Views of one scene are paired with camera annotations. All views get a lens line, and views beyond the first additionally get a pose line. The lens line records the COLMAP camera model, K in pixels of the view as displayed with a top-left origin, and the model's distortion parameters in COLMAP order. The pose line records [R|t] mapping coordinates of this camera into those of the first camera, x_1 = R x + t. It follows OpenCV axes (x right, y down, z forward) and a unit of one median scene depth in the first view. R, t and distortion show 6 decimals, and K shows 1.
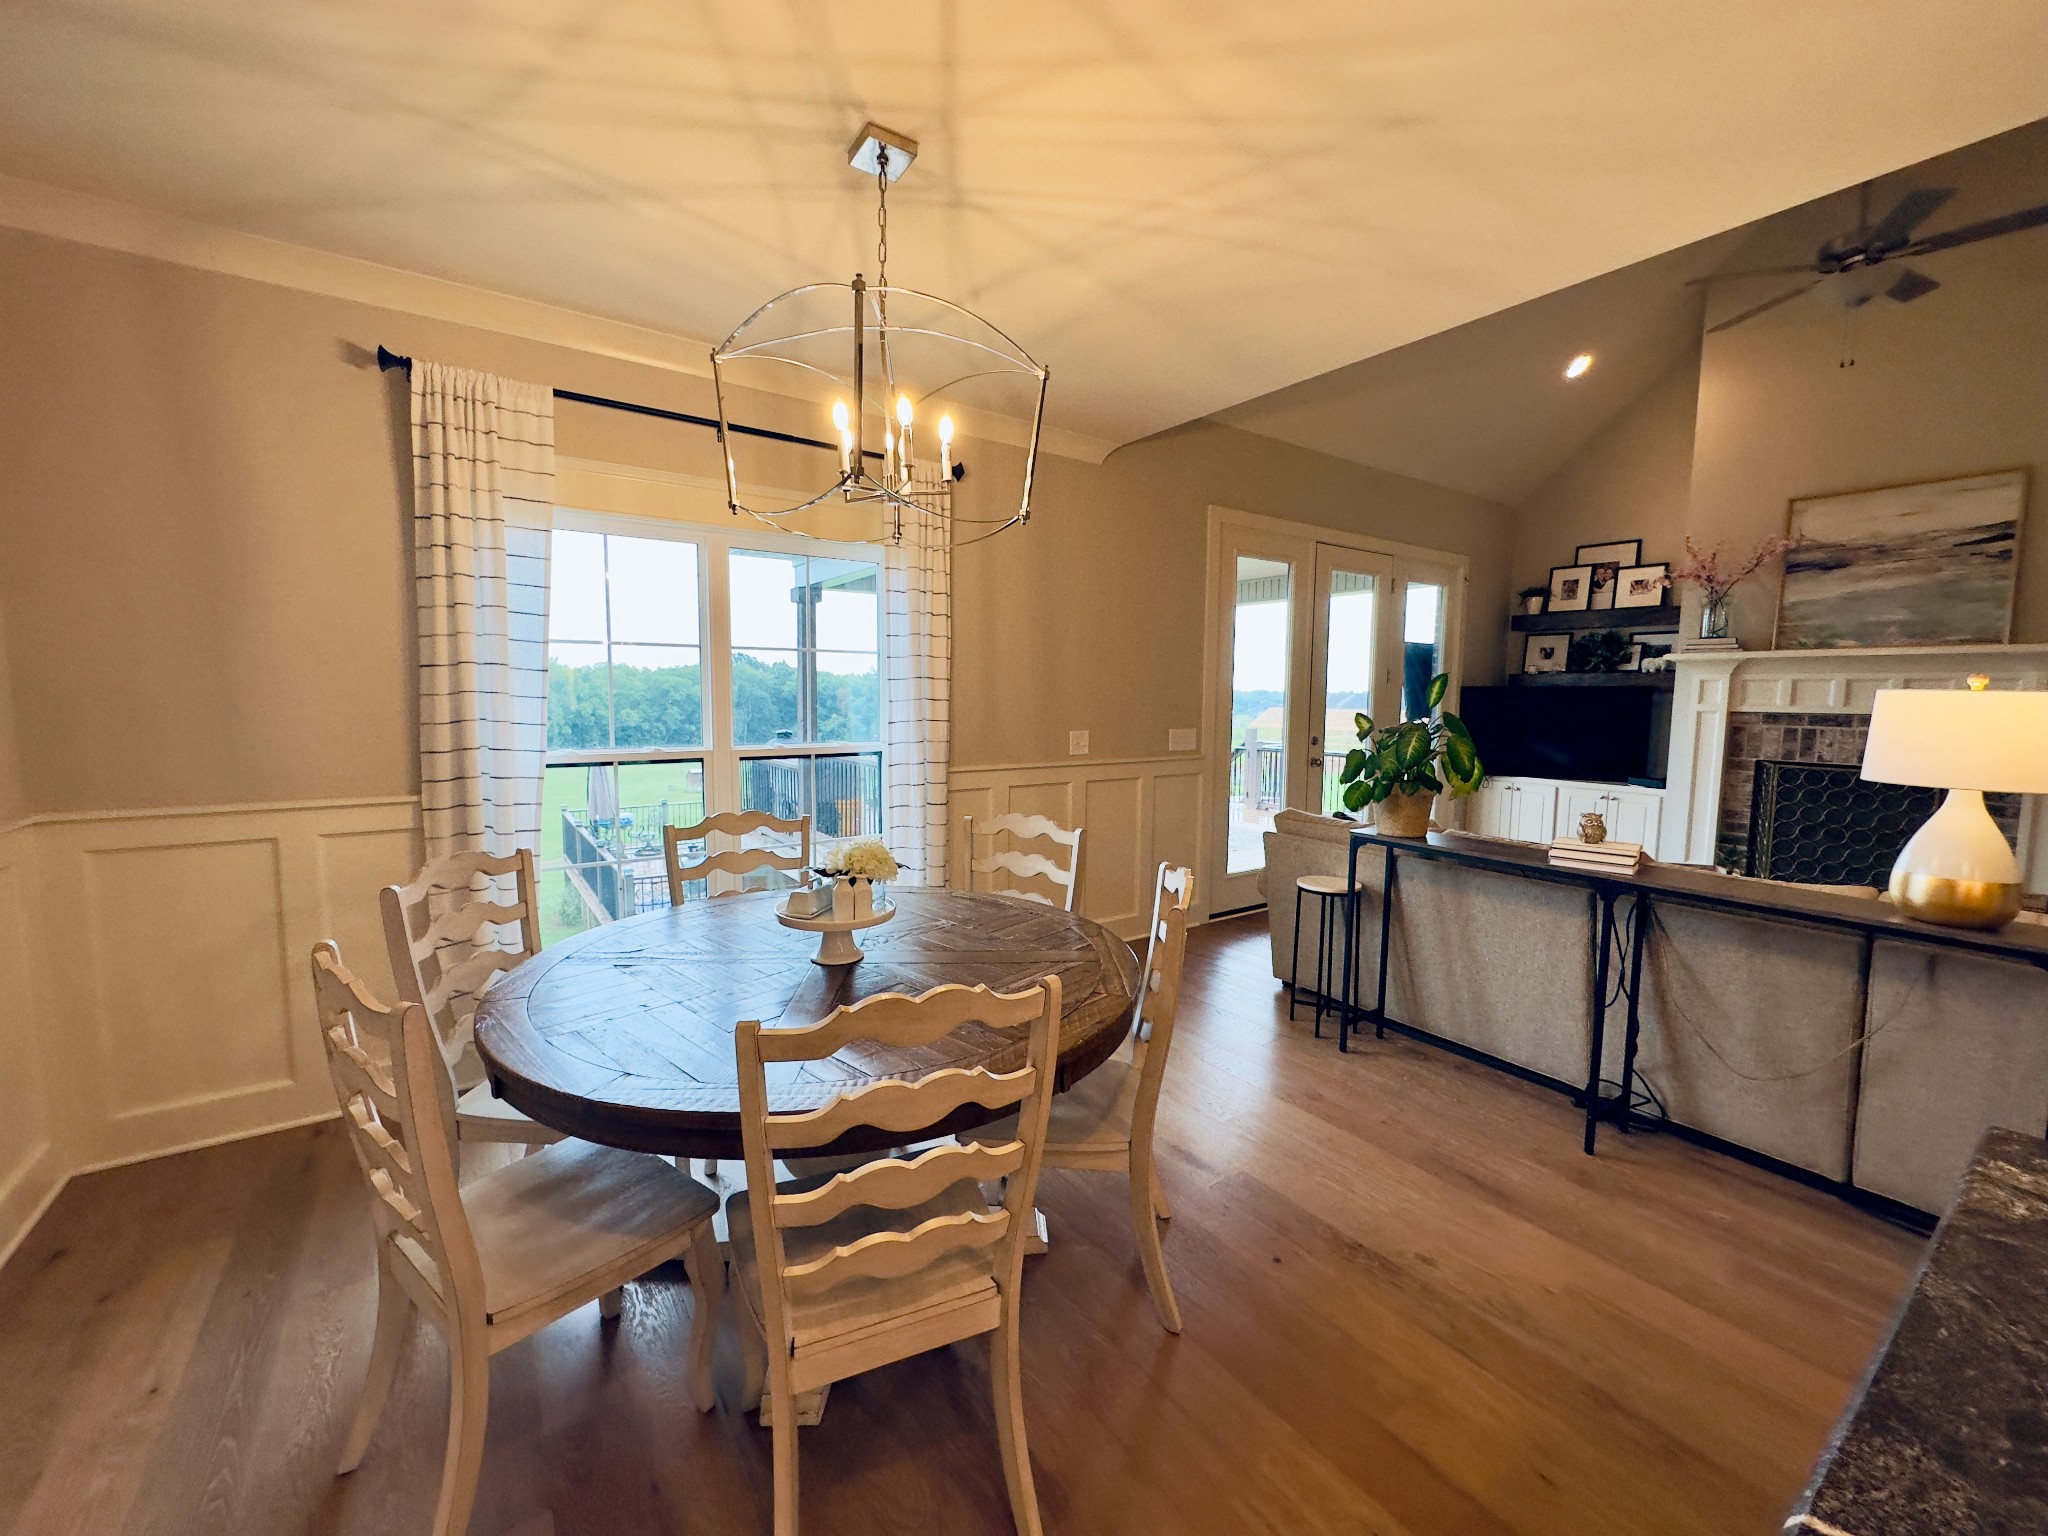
lens RADIAL K [[832.2, 0, 1026.8], [0, 832.2, 776.8], [0, 0, 1]] dist [-0.001424, -0.000272]
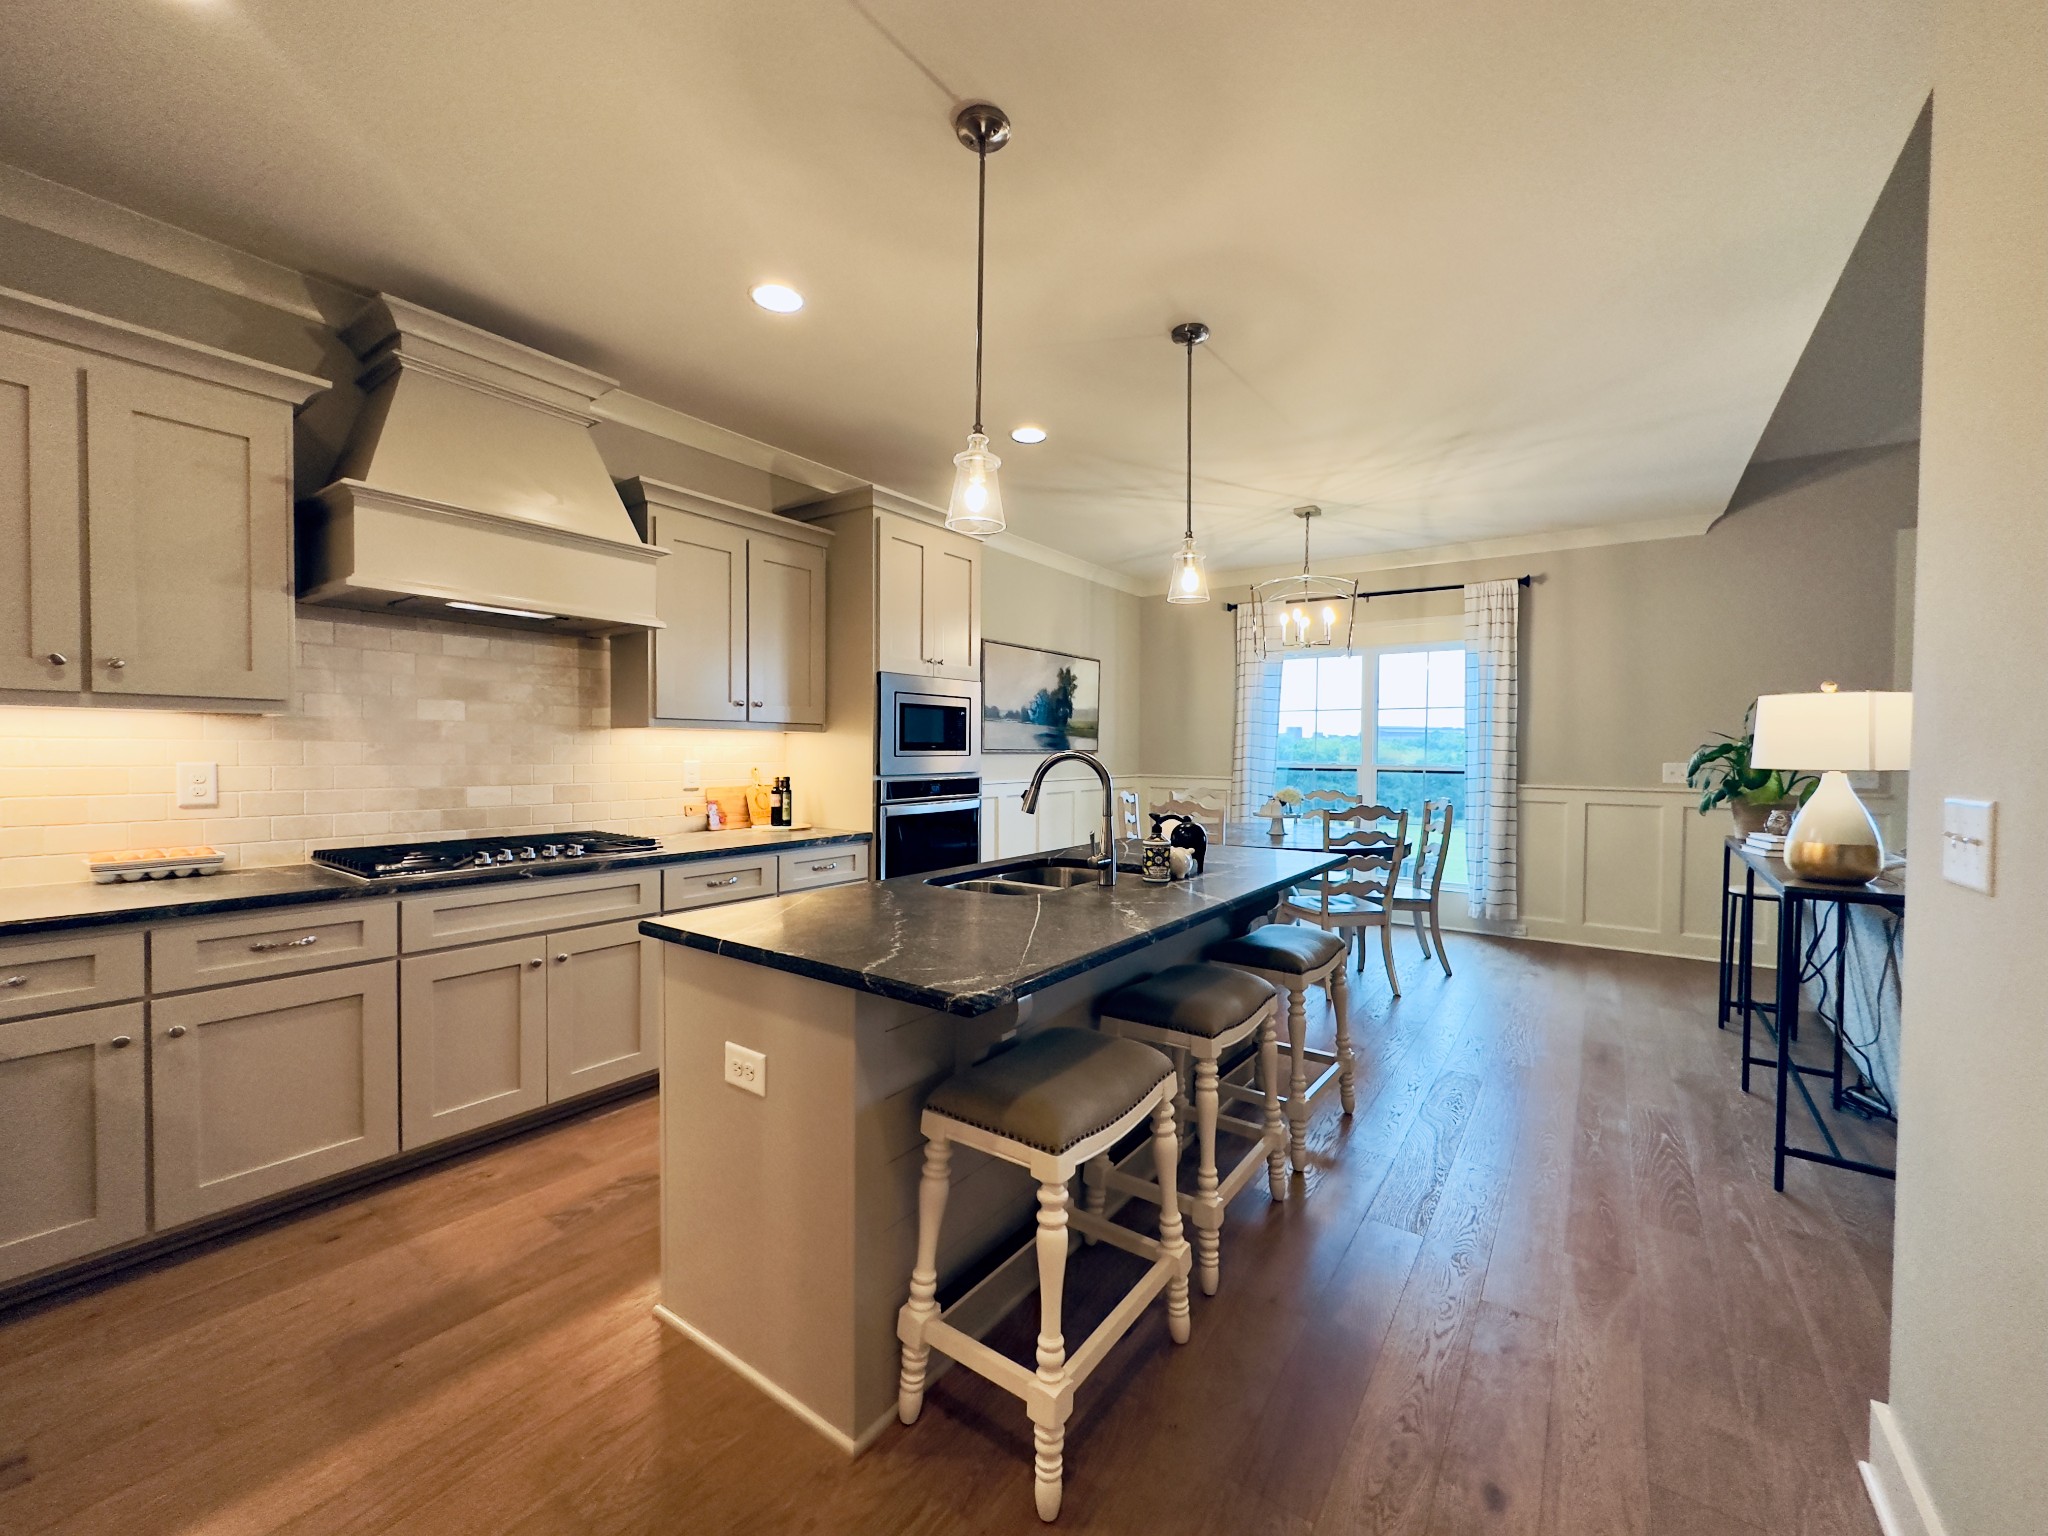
lens RADIAL K [[832.2, 0, 1020.0], [0, 832.2, 767.5], [0, 0, 1]] dist [-0.001424, -0.000272]
pose [[0.333518, 0.010440, -0.942686, 1.880169], [-0.096069, 0.995110, -0.022968, 0.152196], [0.937836, 0.098223, 0.332890, -0.560834]]
